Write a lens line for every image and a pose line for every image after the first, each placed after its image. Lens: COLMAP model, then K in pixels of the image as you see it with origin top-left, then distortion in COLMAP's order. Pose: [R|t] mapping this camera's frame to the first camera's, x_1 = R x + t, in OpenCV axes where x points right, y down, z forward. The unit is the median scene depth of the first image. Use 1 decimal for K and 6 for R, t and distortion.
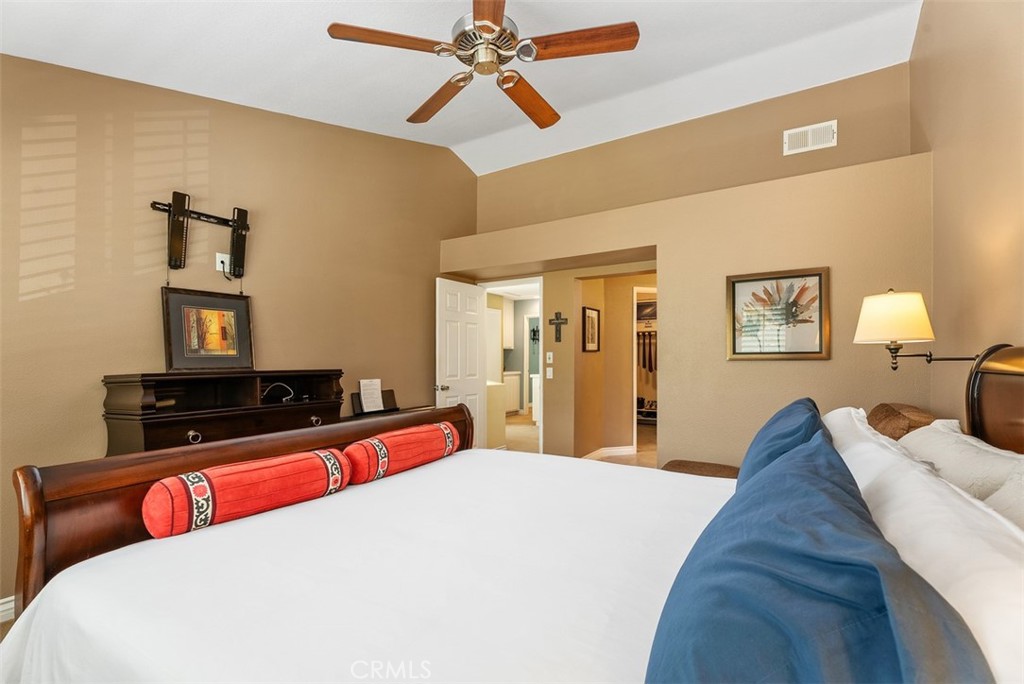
lens RADIAL K [[456.0, 0, 513.2], [0, 456.0, 349.4], [0, 0, 1]] dist [0.001623, -0.001192]
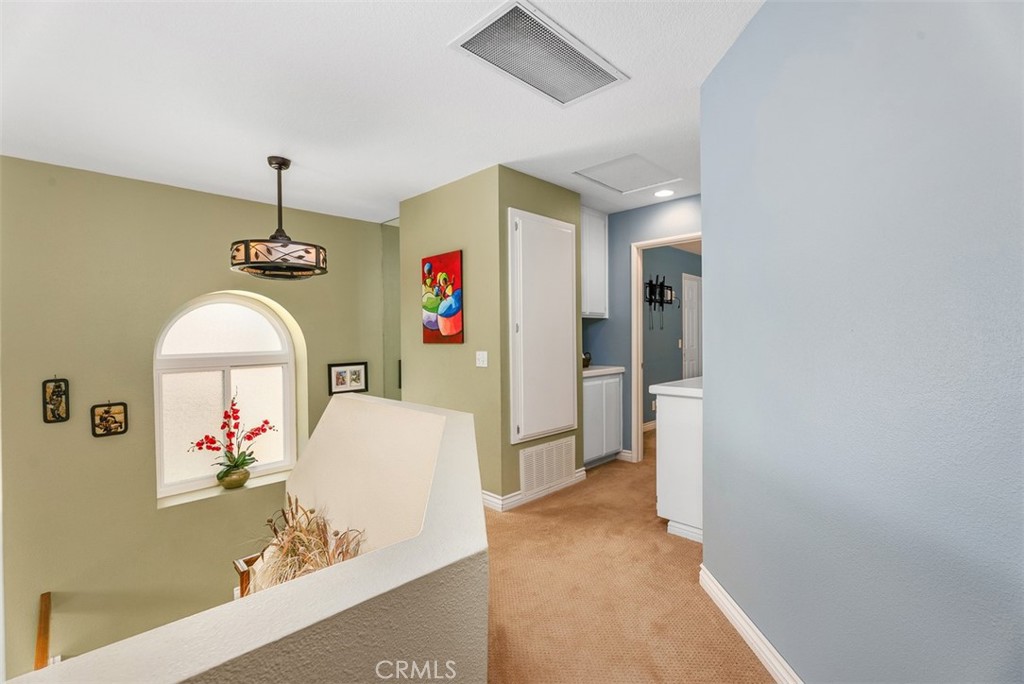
lens RADIAL K [[456.0, 0, 510.5], [0, 456.0, 336.3], [0, 0, 1]] dist [0.001623, -0.001192]
pose [[0.970915, -0.002810, -0.239408, 0.015510], [0.010570, 0.999459, 0.031134, 0.002815], [0.239191, -0.032759, 0.970420, 0.556871]]
